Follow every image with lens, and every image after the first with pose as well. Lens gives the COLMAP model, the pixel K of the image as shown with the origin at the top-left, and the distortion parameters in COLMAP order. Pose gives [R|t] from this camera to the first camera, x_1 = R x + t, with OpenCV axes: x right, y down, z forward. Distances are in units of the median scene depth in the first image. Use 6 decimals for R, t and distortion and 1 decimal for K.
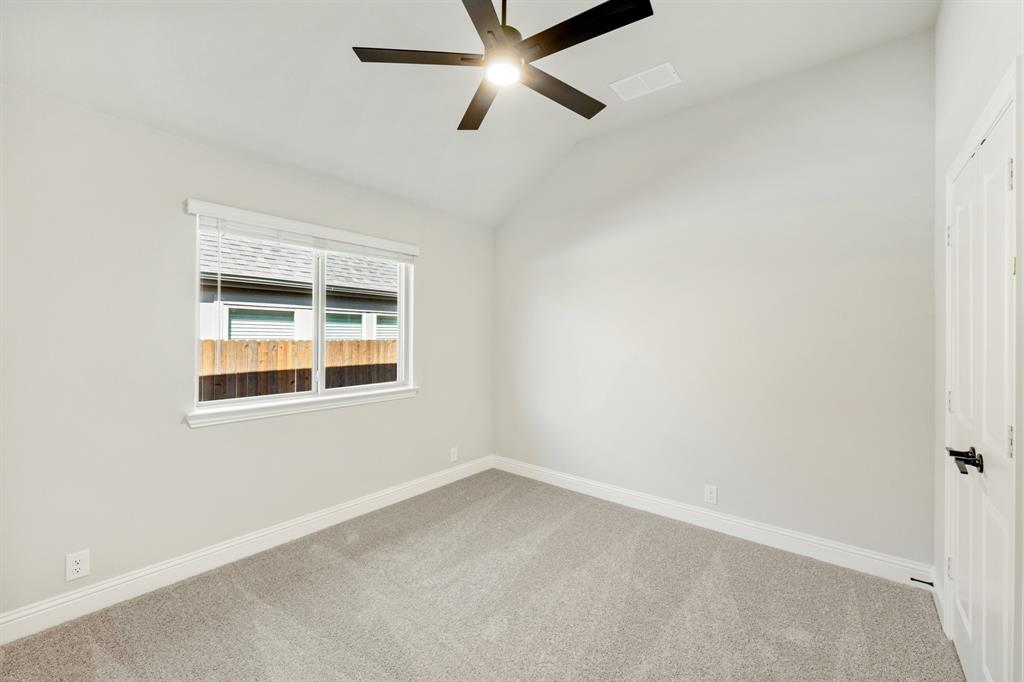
lens RADIAL K [[417.2, 0, 513.0], [0, 417.2, 337.0], [0, 0, 1]] dist [-0.000302, -0.000863]
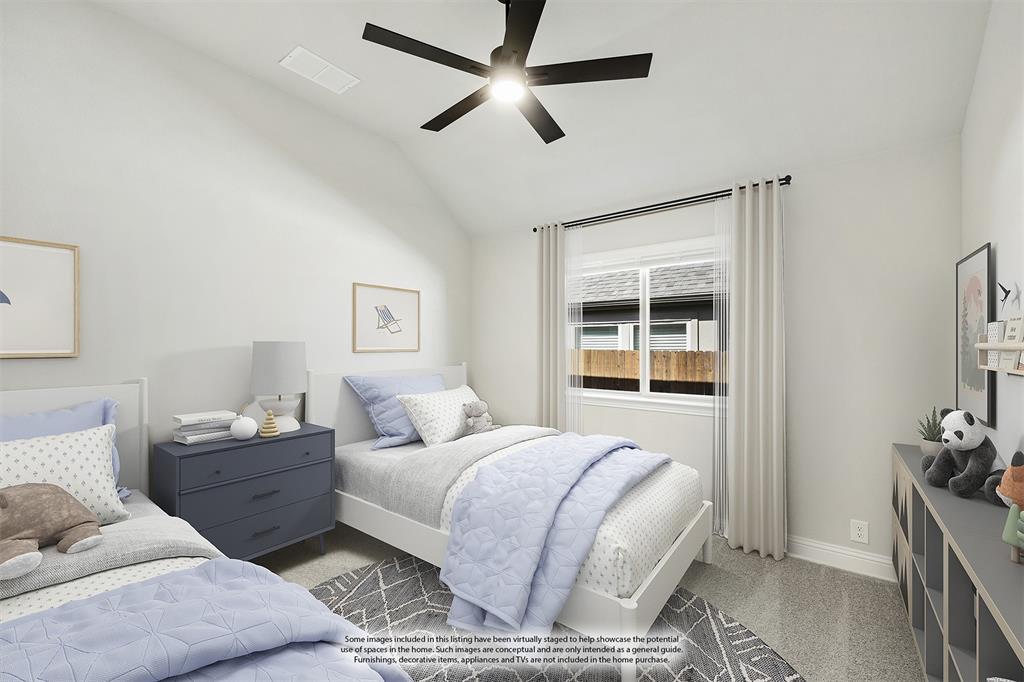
lens RADIAL K [[417.2, 0, 512.3], [0, 417.2, 344.1], [0, 0, 1]] dist [-0.000302, -0.000863]
pose [[0.019393, -0.015617, -0.999690, 0.627284], [-0.005912, 0.999859, -0.015734, 0.008566], [0.999794, 0.006216, 0.019298, 0.692192]]
